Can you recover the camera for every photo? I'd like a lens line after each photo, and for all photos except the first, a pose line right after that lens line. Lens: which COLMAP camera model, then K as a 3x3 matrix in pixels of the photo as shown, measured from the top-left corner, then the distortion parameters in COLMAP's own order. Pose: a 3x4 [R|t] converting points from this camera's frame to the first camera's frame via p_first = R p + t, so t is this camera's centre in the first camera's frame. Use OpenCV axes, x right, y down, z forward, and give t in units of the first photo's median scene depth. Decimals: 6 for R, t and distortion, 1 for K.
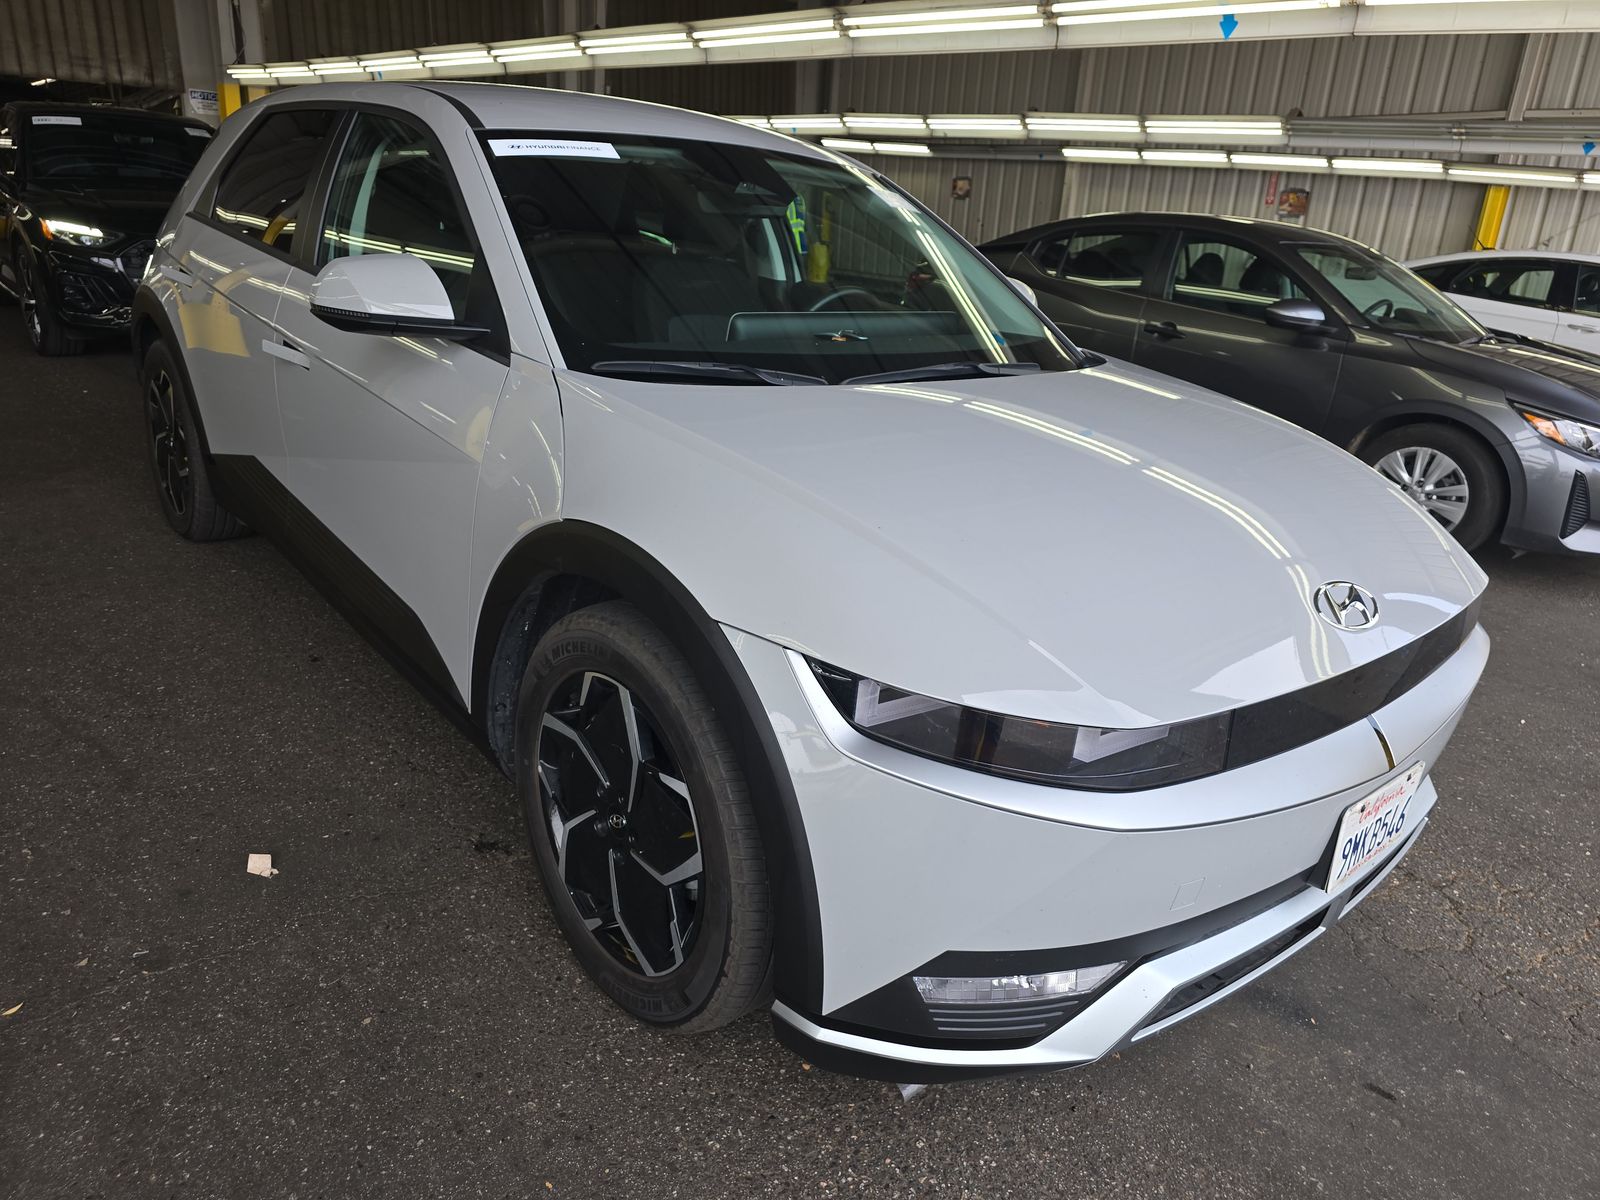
lens RADIAL K [[1064.8, 0, 800.0], [0, 1064.8, 600.0], [0, 0, 1]] dist [0.027105, 0.000882]
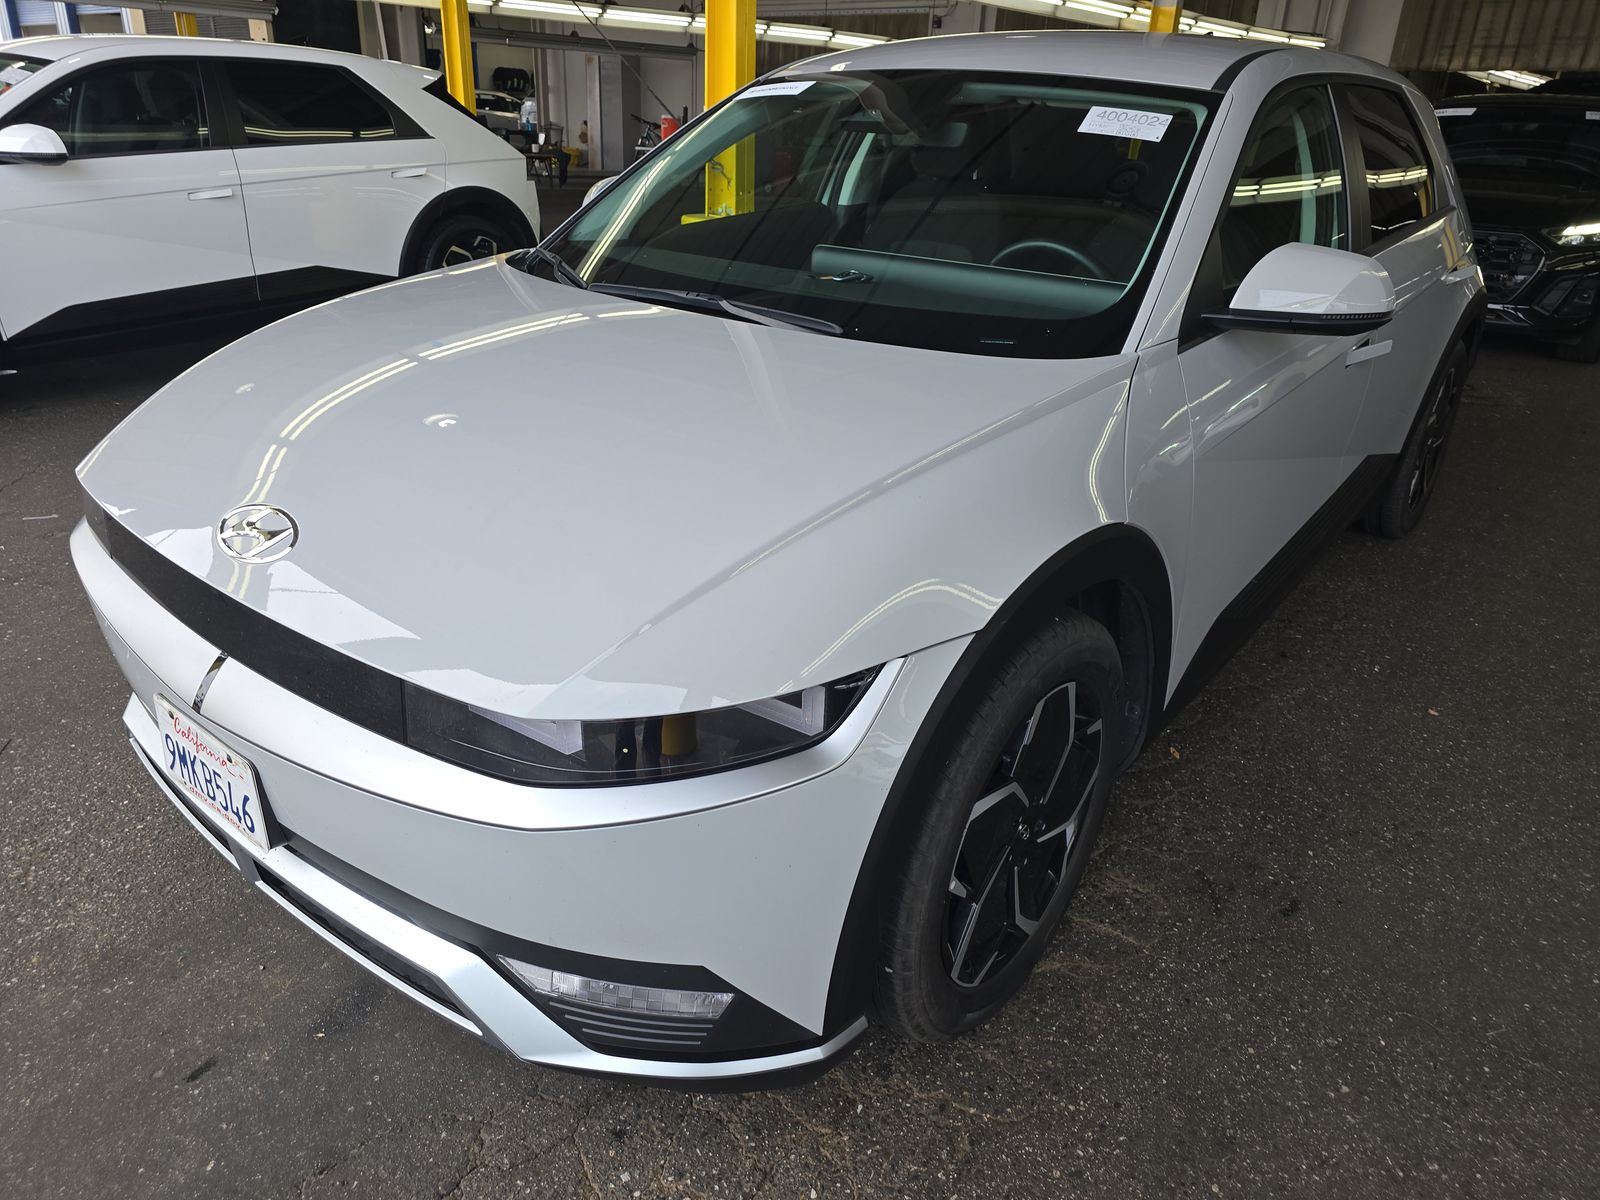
lens RADIAL K [[1051.7, 0, 800.0], [0, 1051.7, 600.0], [0, 0, 1]] dist [0.003463, 0.001037]
pose [[0.174240, 0.293404, -0.939976, 1.182609], [-0.329361, 0.916963, 0.225169, -0.231489], [0.927988, 0.270358, 0.256407, 1.005904]]
